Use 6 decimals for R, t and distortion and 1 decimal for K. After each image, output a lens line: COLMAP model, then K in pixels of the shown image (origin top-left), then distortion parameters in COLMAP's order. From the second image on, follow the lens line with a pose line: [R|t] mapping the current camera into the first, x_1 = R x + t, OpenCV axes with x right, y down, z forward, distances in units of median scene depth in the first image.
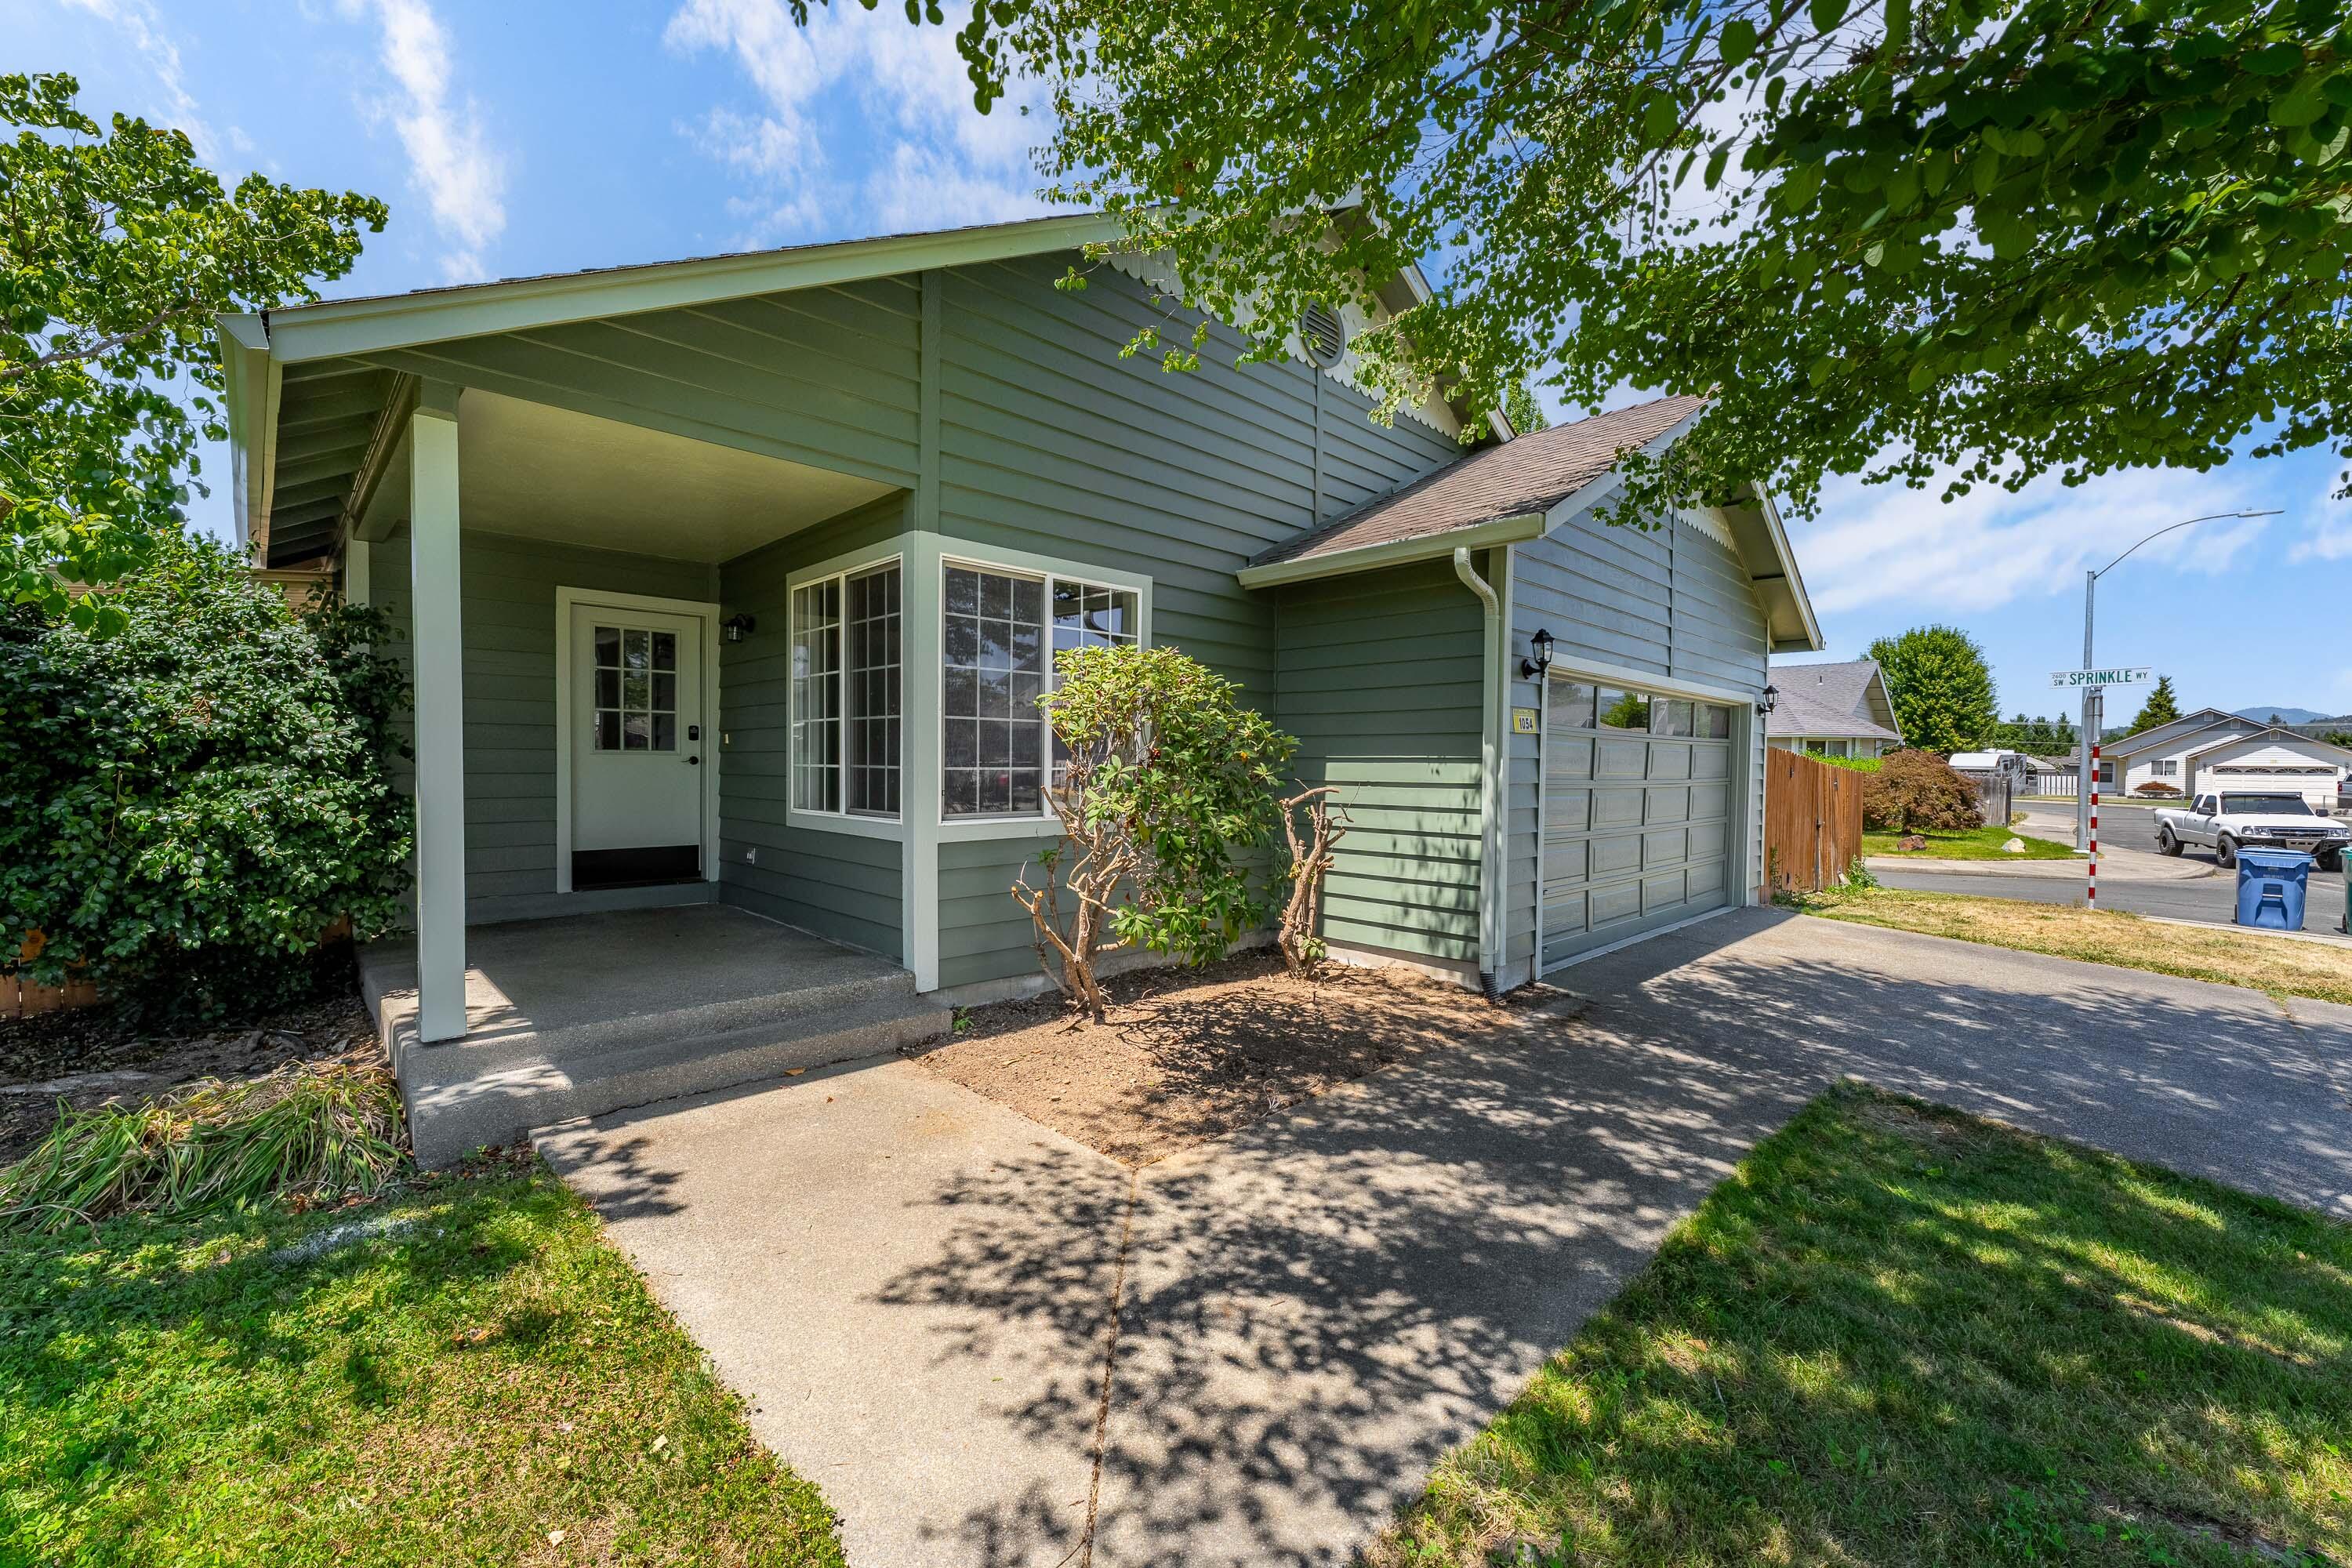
lens RADIAL K [[947.7, 0, 1173.3], [0, 947.7, 779.1], [0, 0, 1]] dist [-0.002045, -0.000351]
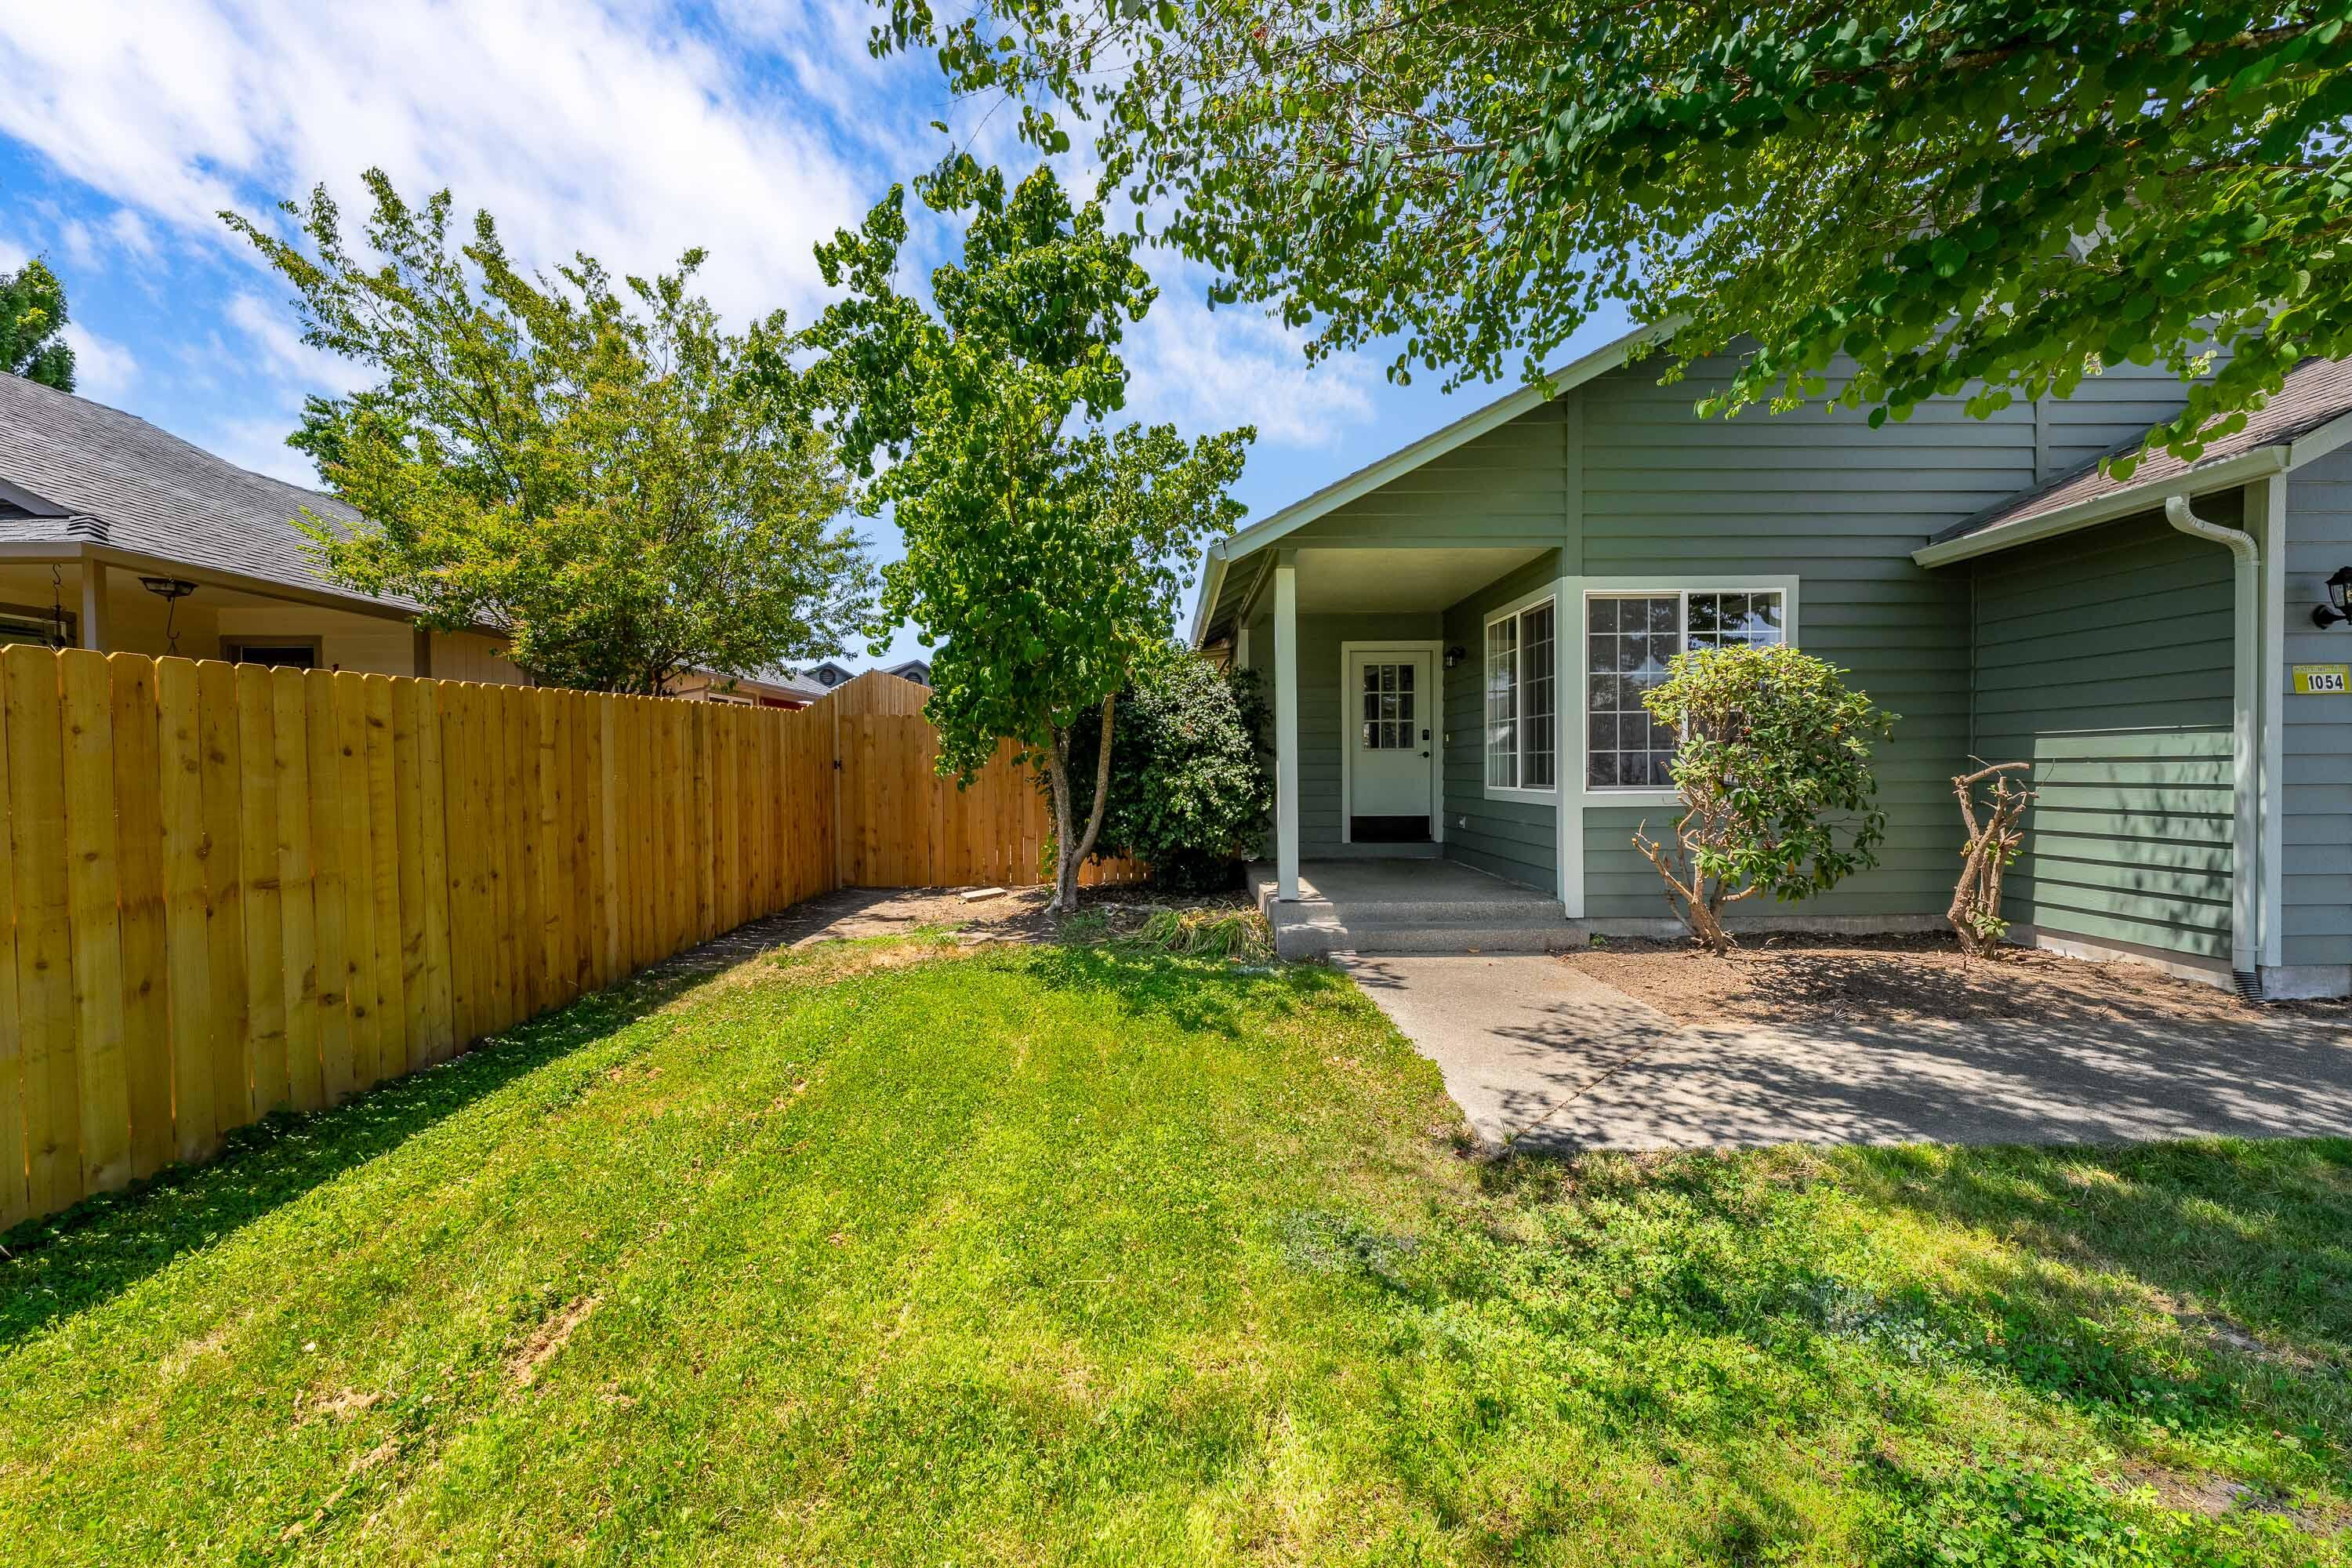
lens RADIAL K [[948.6, 0, 1179.2], [0, 948.6, 815.8], [0, 0, 1]] dist [-0.001209, -0.000281]
pose [[0.732608, 0.017547, -0.680425, 0.238620], [0.003830, 0.999546, 0.029900, 0.036463], [0.680640, -0.024510, 0.732207, -0.360512]]
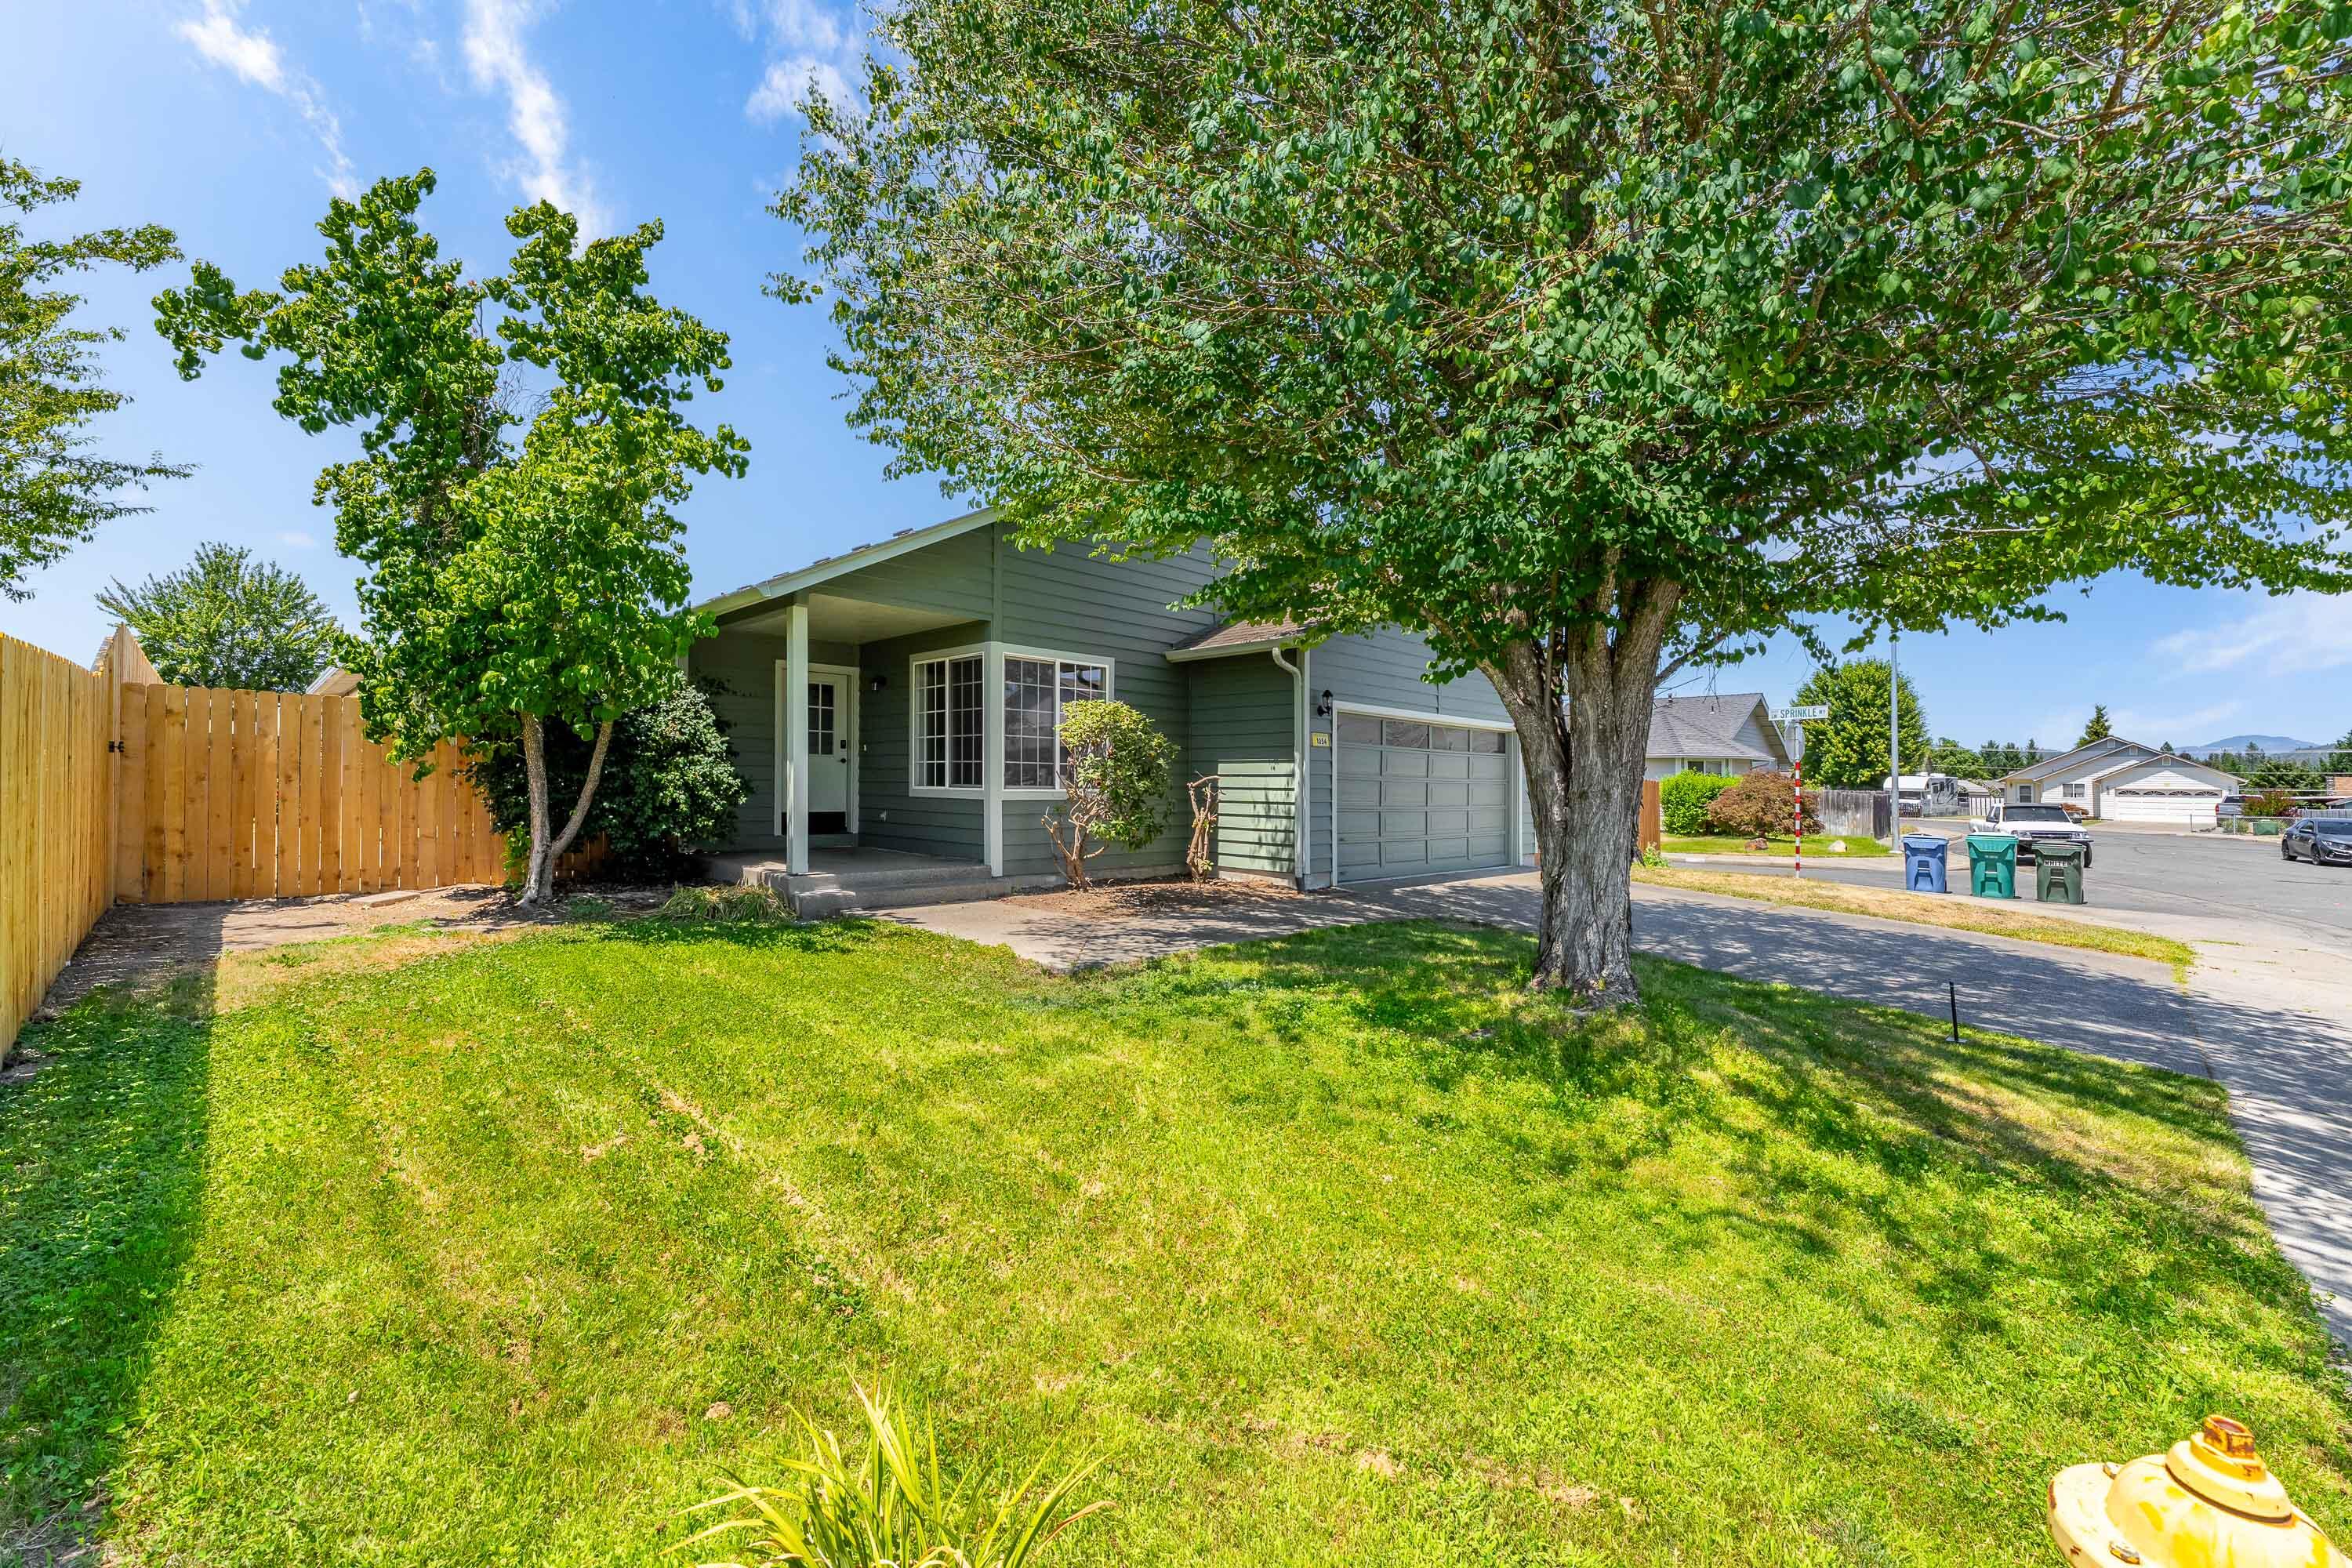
lens RADIAL K [[933.6, 0, 1223.8], [0, 933.6, 859.0], [0, 0, 1]] dist [-0.000391, 0.000010]
pose [[0.998158, -0.001955, 0.060635, 0.089569], [-0.001846, 0.998039, 0.062564, 0.065862], [-0.060638, -0.062560, 0.996197, -0.938917]]
